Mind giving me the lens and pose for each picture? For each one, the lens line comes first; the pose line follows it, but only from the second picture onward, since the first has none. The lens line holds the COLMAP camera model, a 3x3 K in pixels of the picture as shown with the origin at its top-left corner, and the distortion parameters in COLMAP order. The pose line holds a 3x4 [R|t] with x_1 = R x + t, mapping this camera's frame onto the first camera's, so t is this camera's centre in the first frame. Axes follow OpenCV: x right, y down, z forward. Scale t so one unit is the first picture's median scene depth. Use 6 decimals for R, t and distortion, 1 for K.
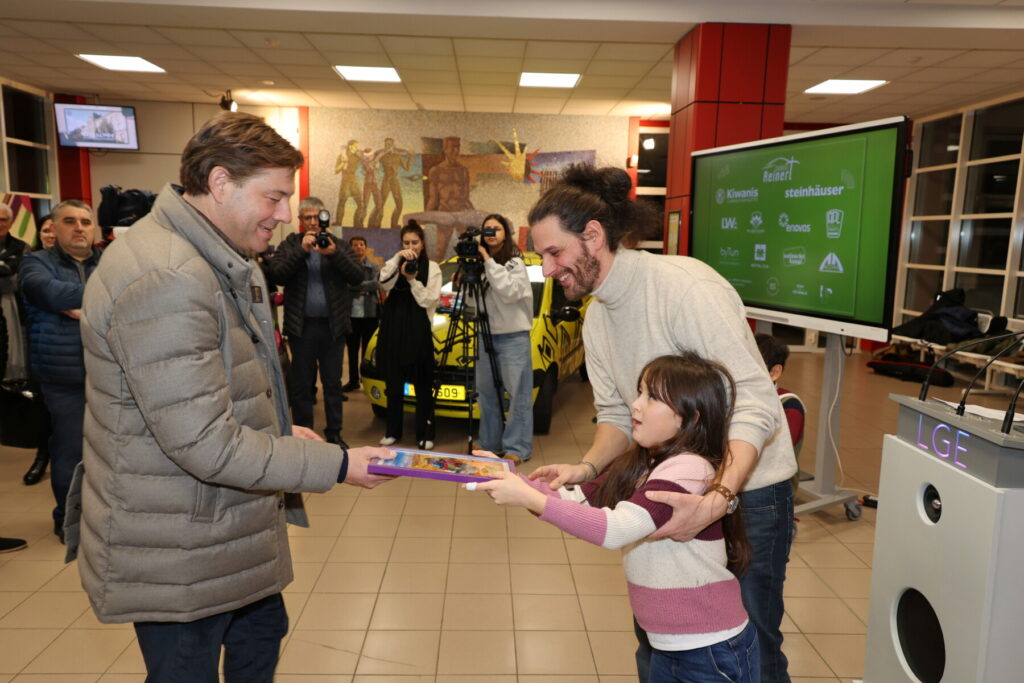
lens RADIAL K [[724.3, 0, 505.6], [0, 724.3, 337.9], [0, 0, 1]] dist [0.028224, -0.003134]
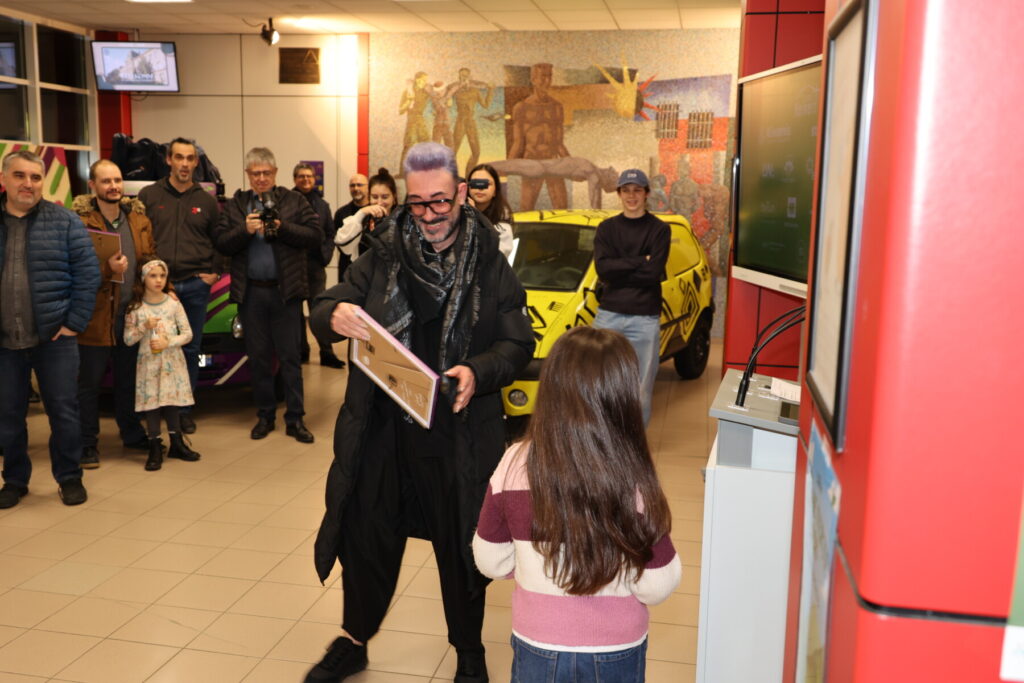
lens RADIAL K [[982.9, 0, 498.7], [0, 982.9, 336.8], [0, 0, 1]] dist [0.022614, 0.010632]
pose [[0.973699, 0.029870, -0.225874, 0.133063], [-0.028645, 0.999552, 0.008701, 0.009320], [0.226032, -0.002003, 0.974118, -0.044508]]
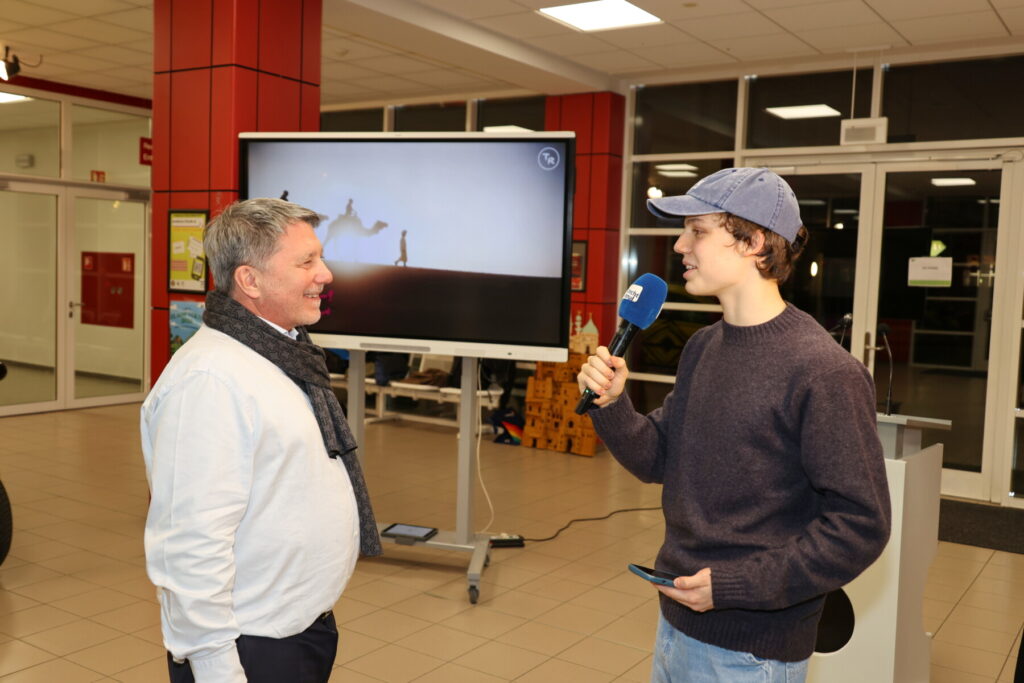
lens RADIAL K [[985.2, 0, 512.0], [0, 985.2, 341.5], [0, 0, 1]] dist [0.010962, 0.007092]
pose [[0.575383, -0.061899, 0.815538, -0.215668], [0.095432, 0.995402, 0.008221, -0.014721], [-0.812298, 0.073098, 0.578645, 0.113922]]
